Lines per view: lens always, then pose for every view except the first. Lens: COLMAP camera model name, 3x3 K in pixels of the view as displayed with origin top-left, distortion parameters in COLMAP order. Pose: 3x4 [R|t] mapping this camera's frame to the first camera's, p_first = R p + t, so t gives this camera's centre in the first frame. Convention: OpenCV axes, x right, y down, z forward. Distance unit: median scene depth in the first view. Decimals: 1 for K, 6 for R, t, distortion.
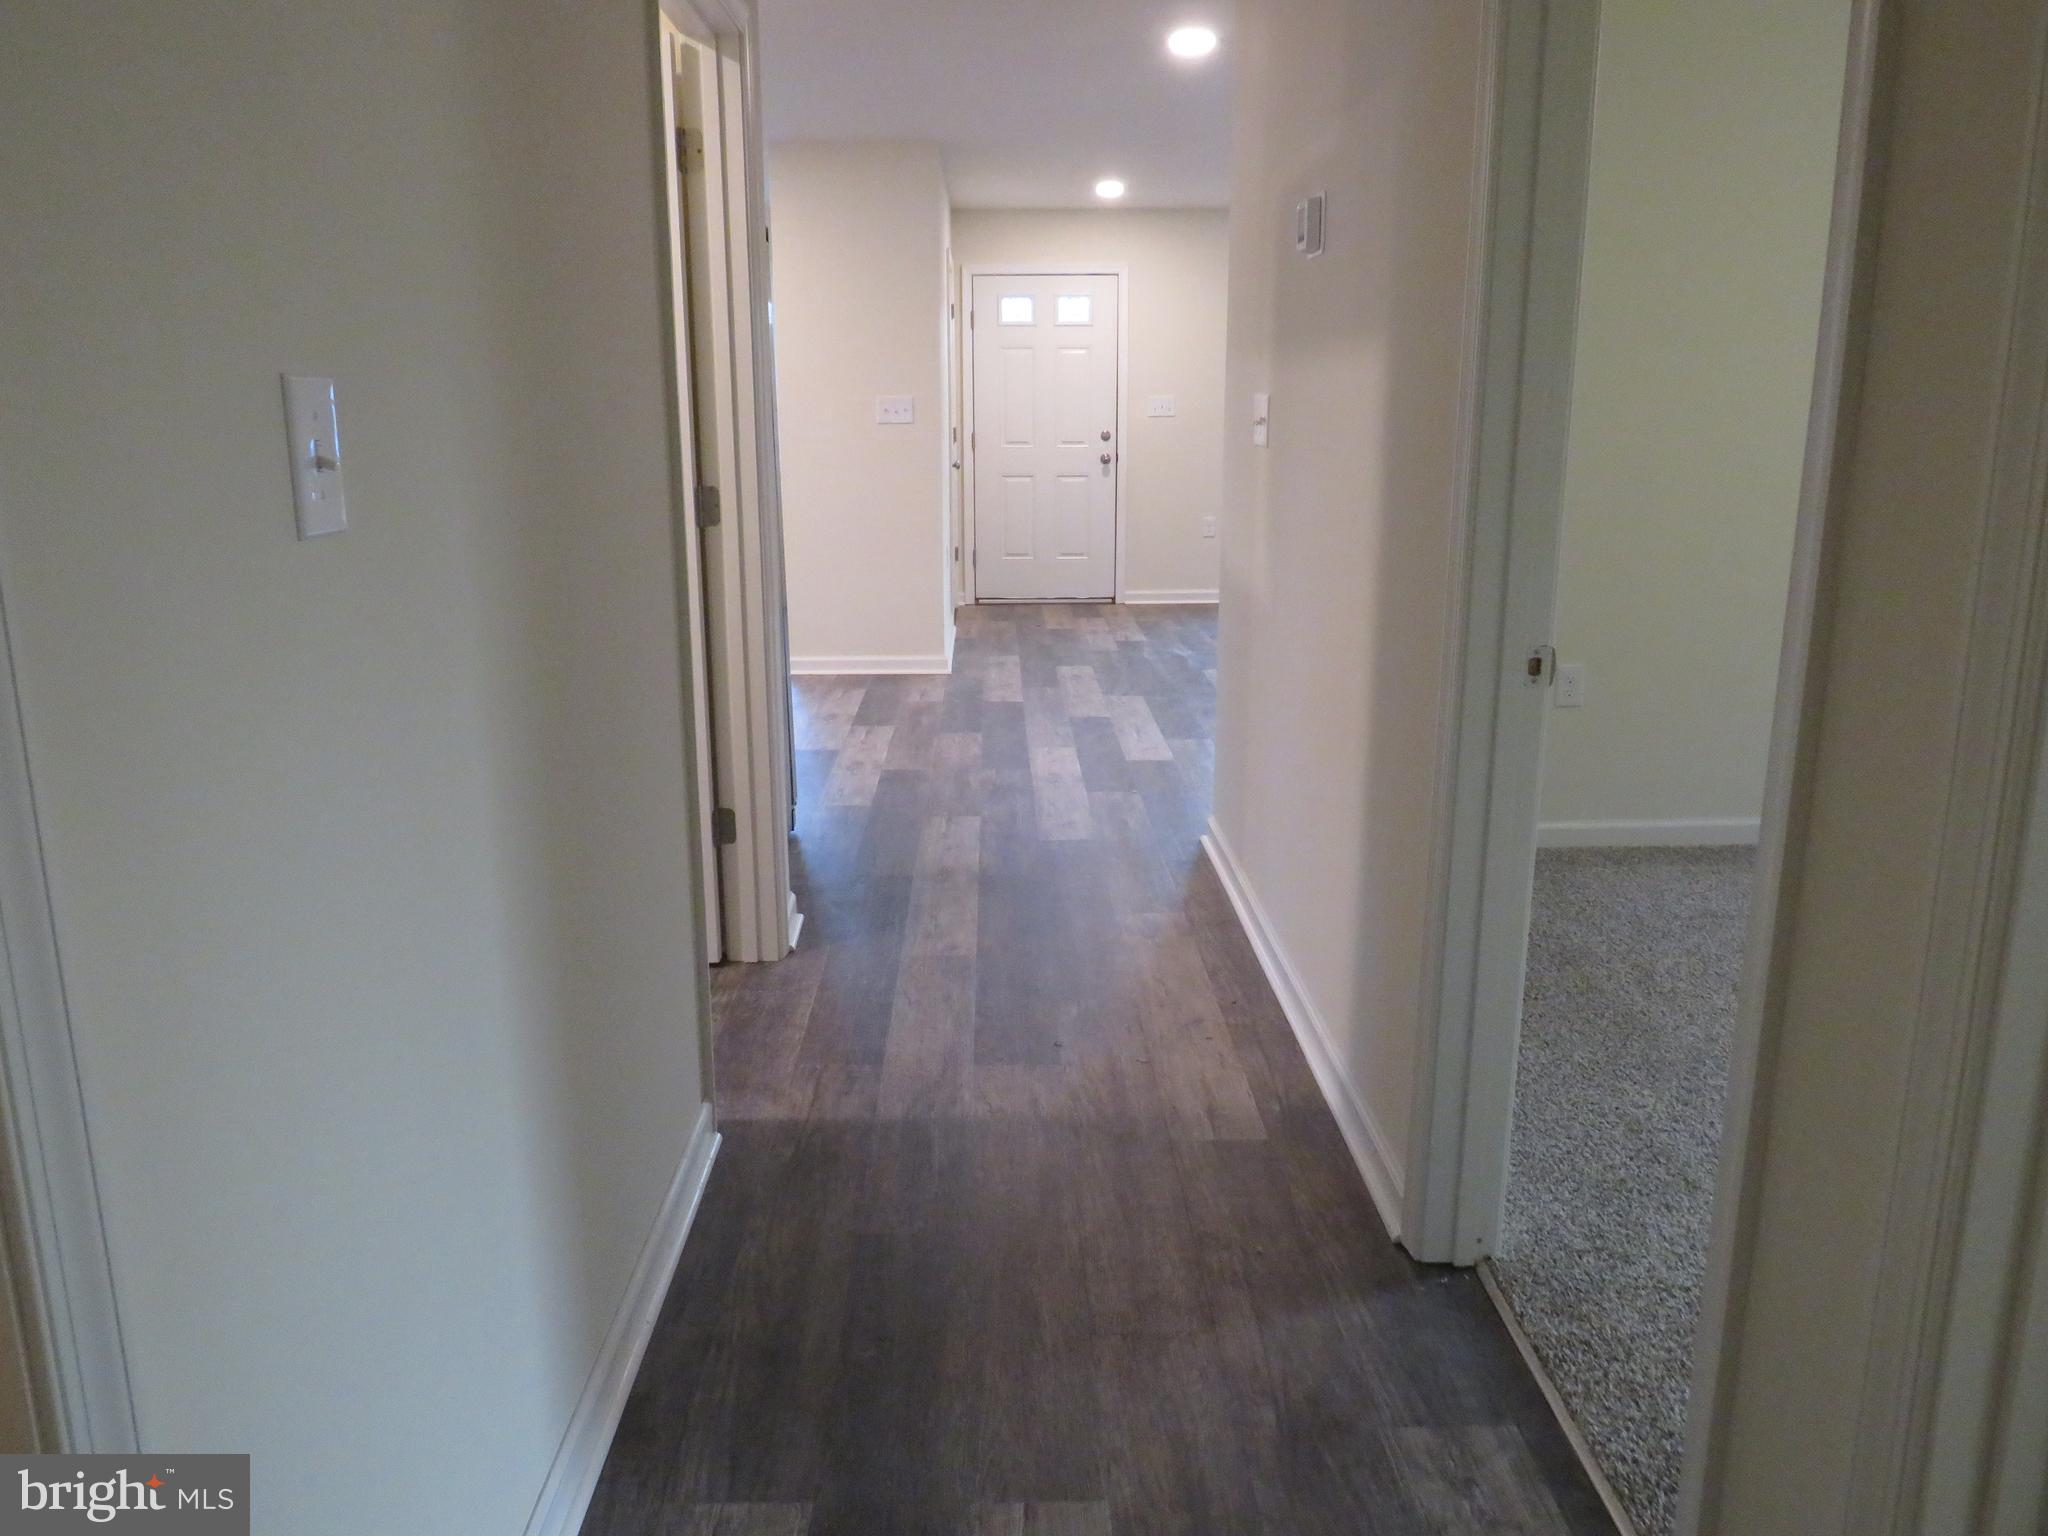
lens RADIAL K [[1450.9, 0, 1022.0], [0, 1450.9, 774.4], [0, 0, 1]] dist [-0.025373, 0.008978]
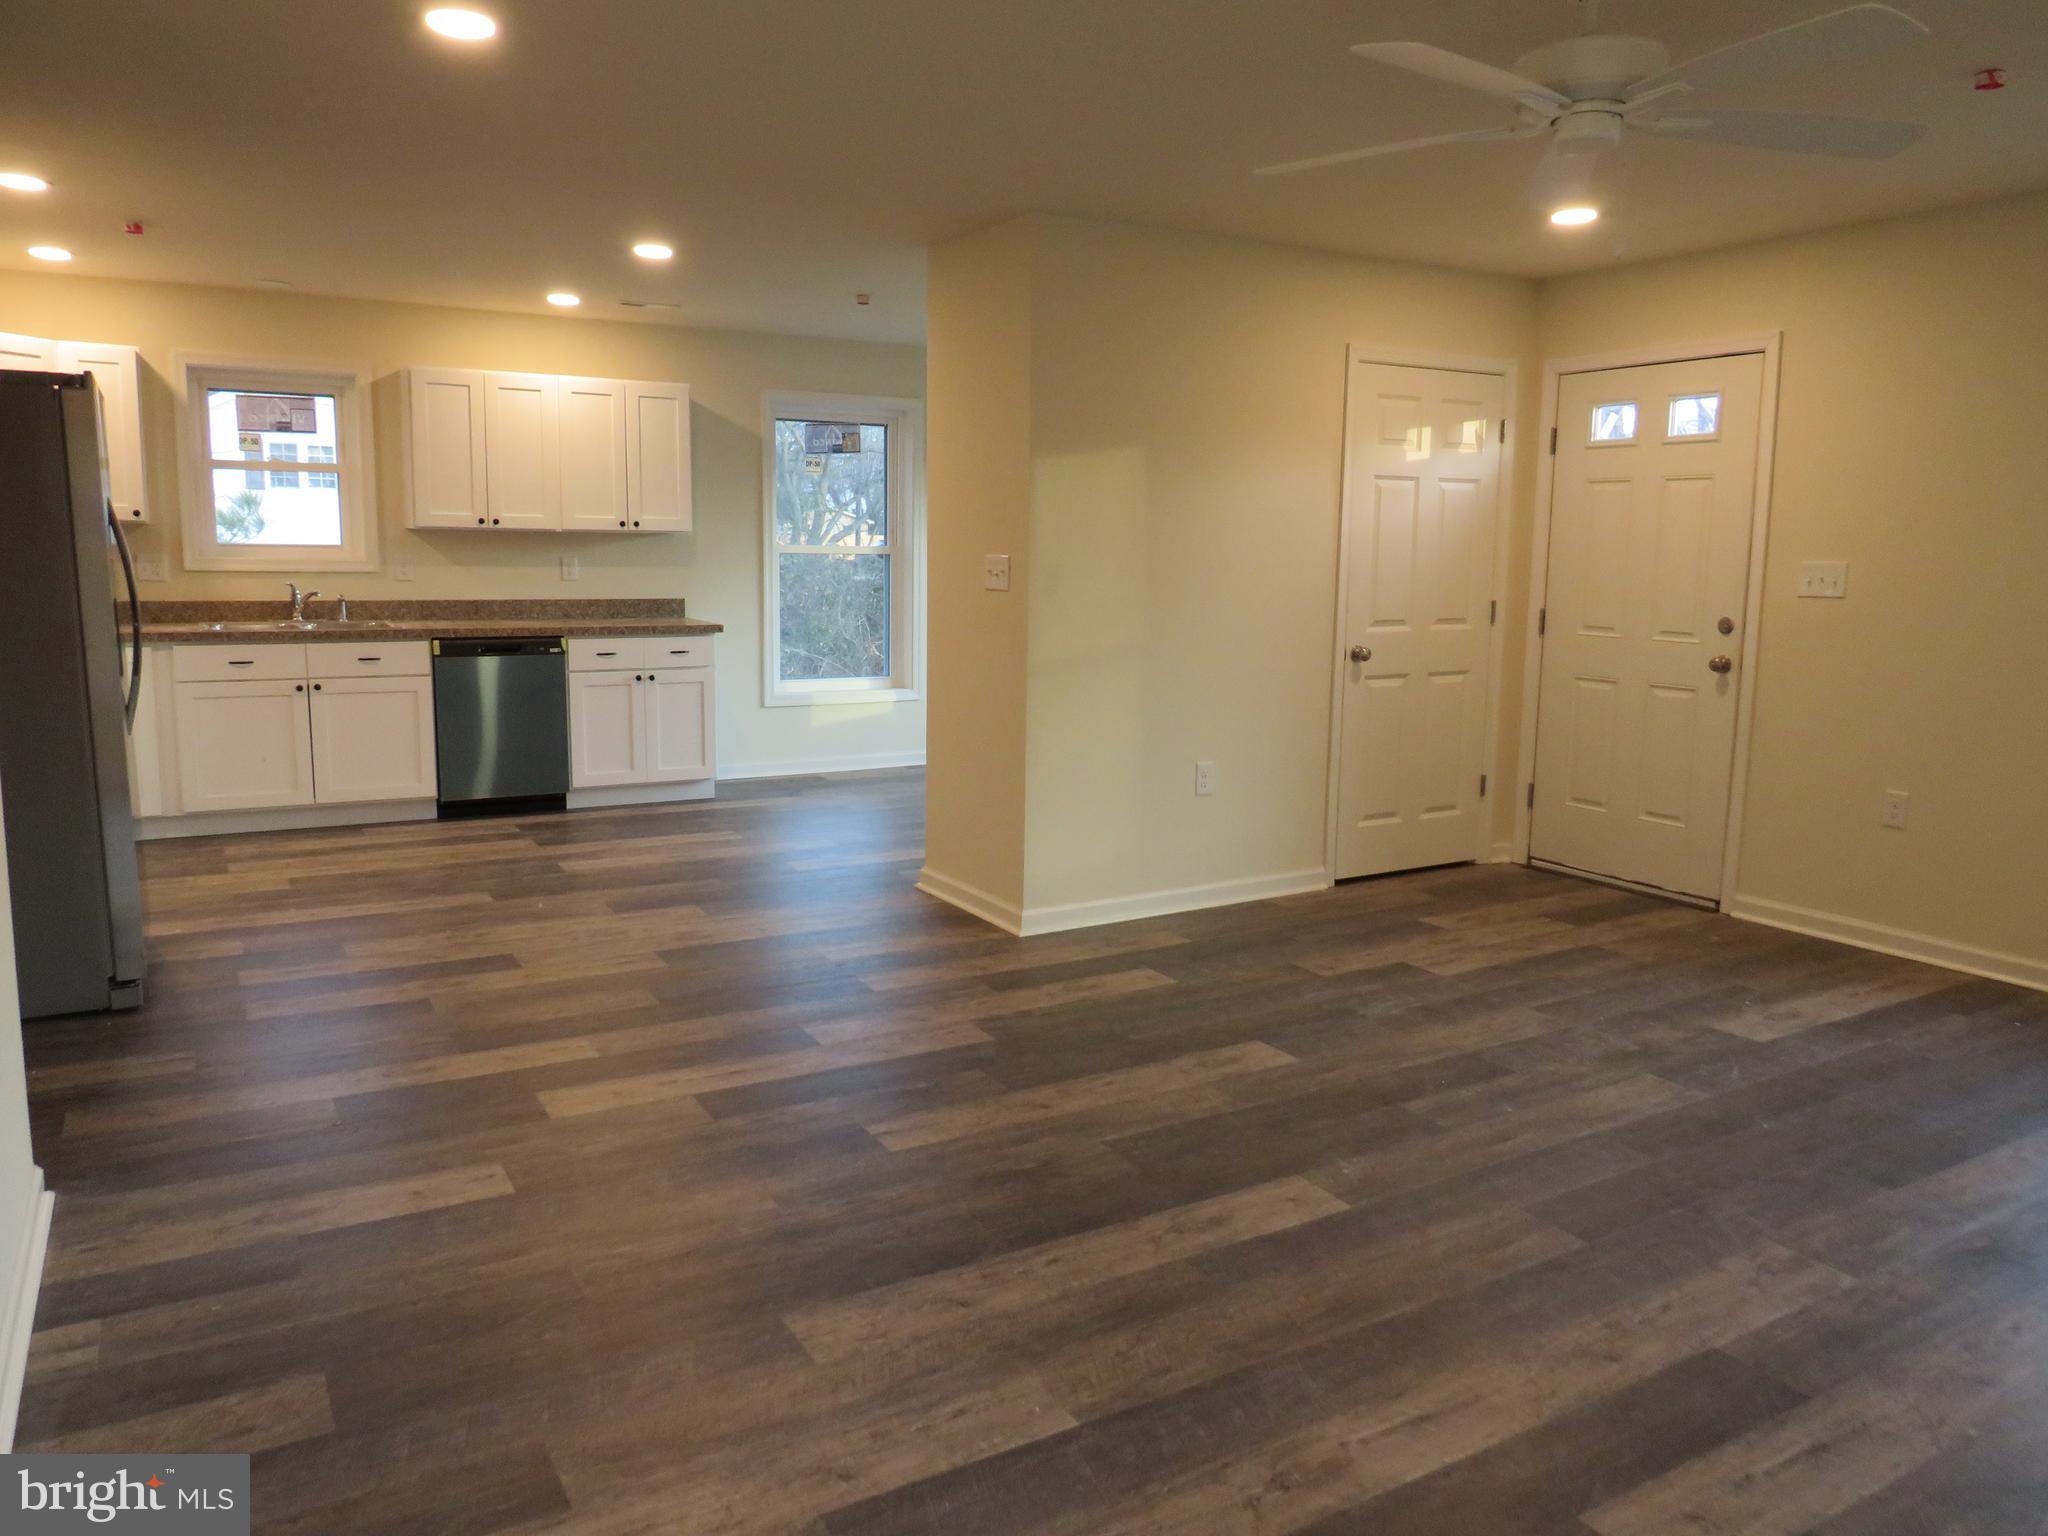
lens RADIAL K [[1450.9, 0, 1027.5], [0, 1450.9, 790.0], [0, 0, 1]] dist [-0.025373, 0.008978]
pose [[0.489516, 0.150874, -0.858843, 0.427536], [-0.224103, 0.973603, 0.043302, -0.131698], [0.842705, 0.171272, 0.510405, 0.479475]]
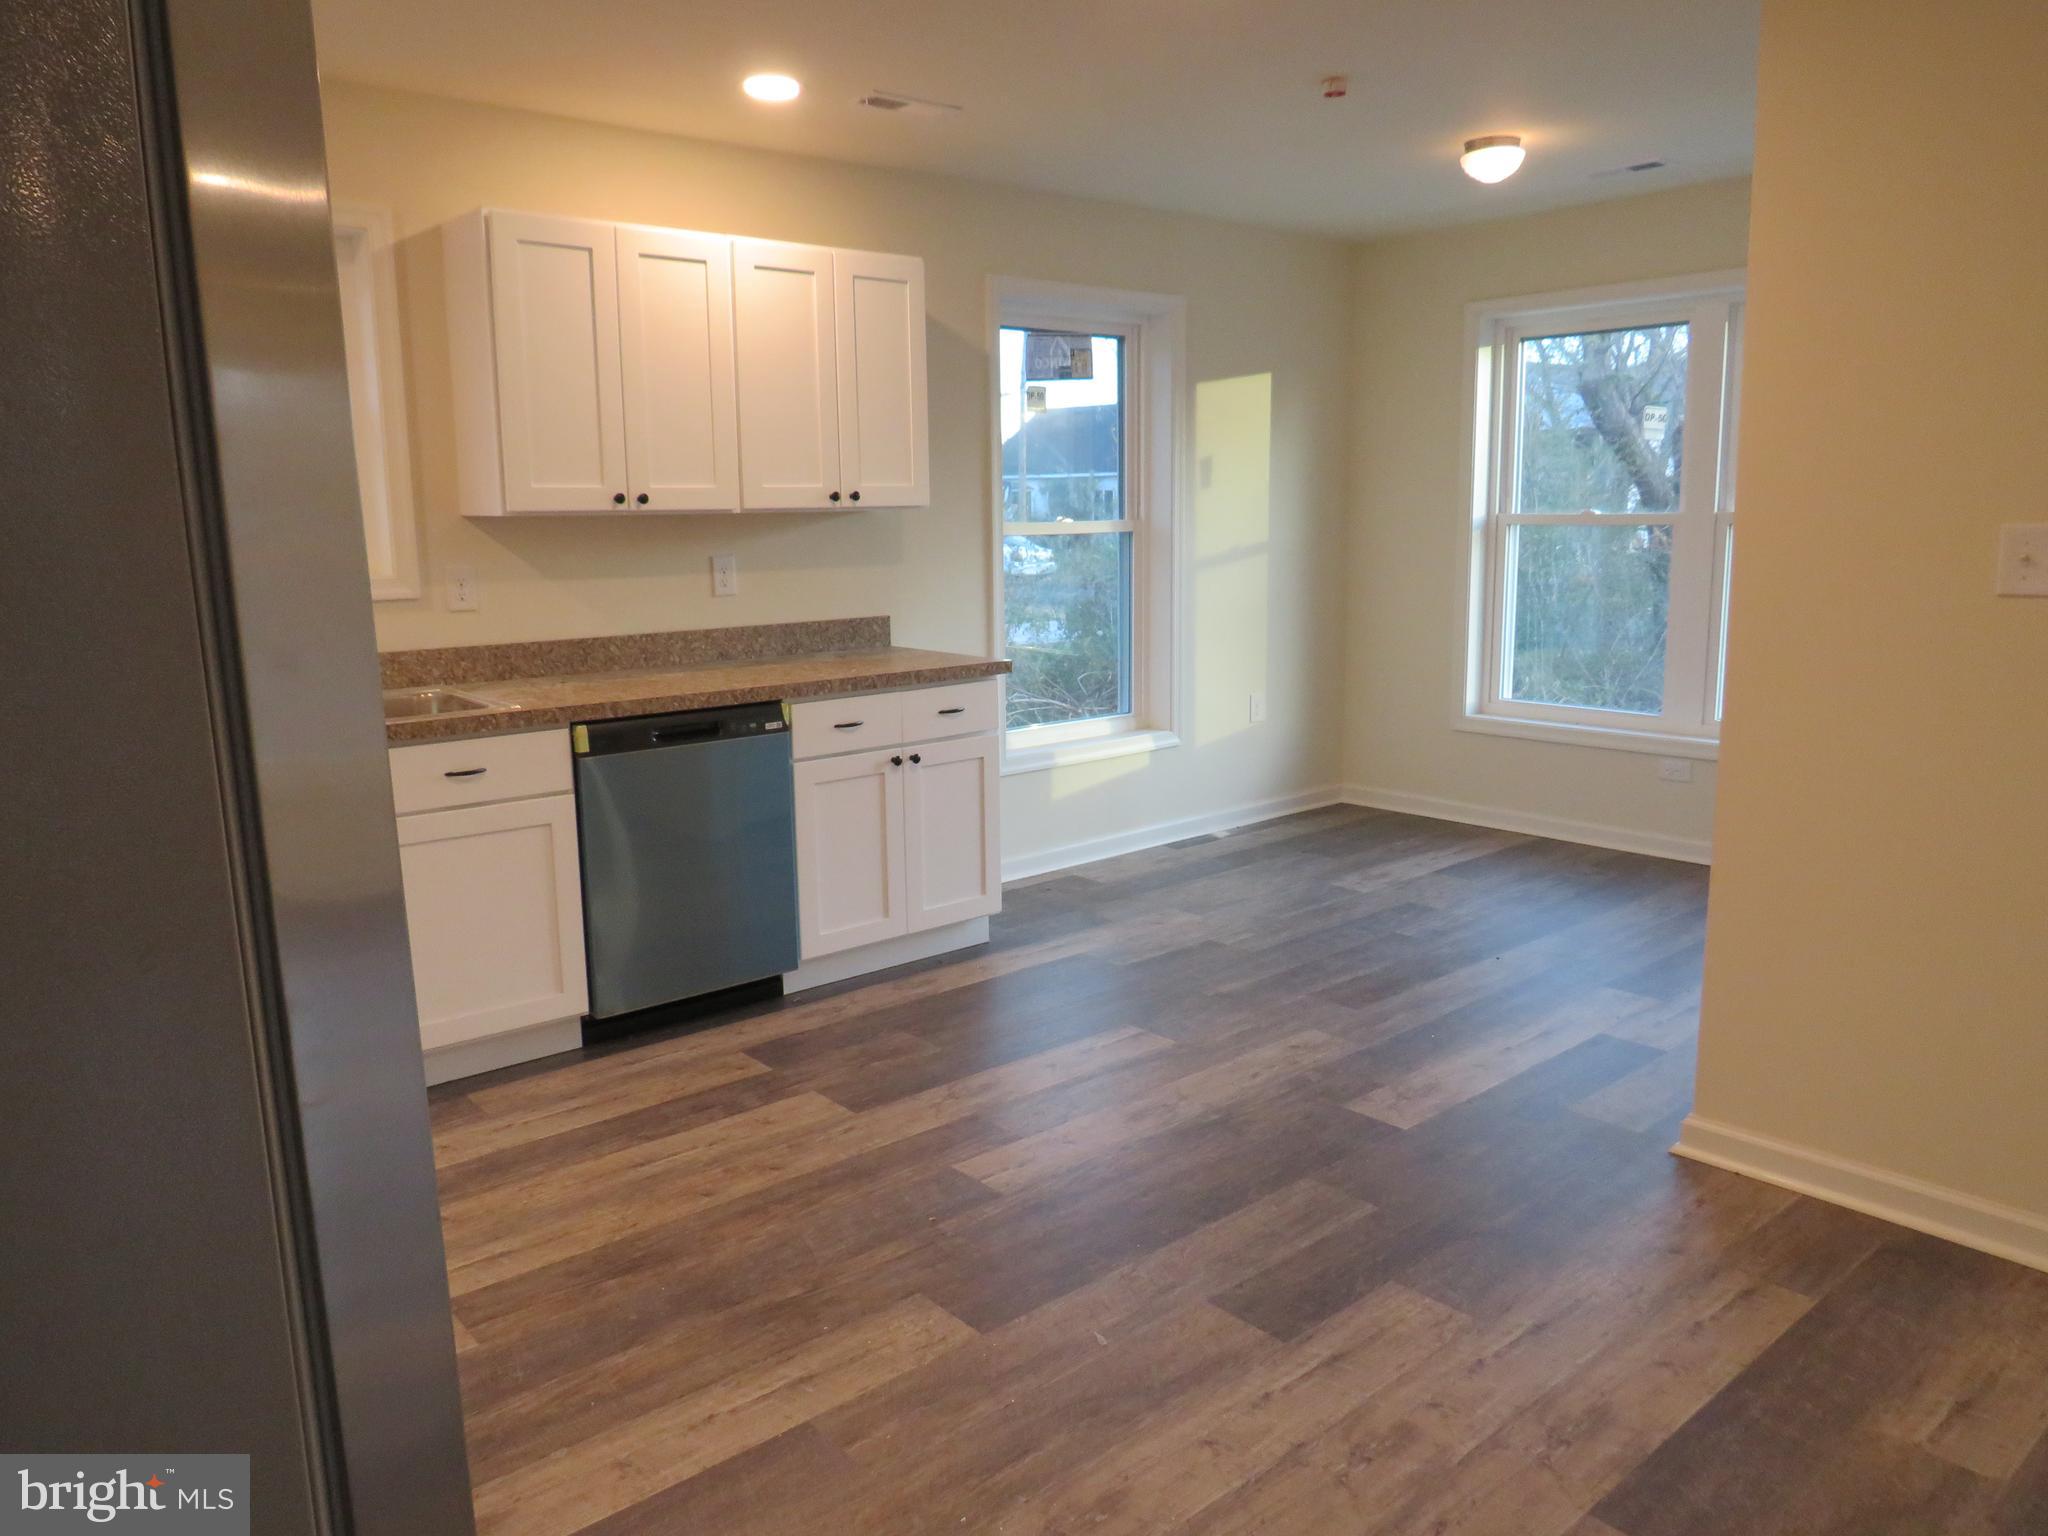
lens RADIAL K [[1450.9, 0, 1021.8], [0, 1450.9, 783.8], [0, 0, 1]] dist [-0.025373, 0.008978]
pose [[0.639074, 0.127554, -0.758495, 0.200980], [-0.165635, 0.985838, 0.026229, -0.125845], [0.751099, 0.108871, 0.651151, 0.449737]]
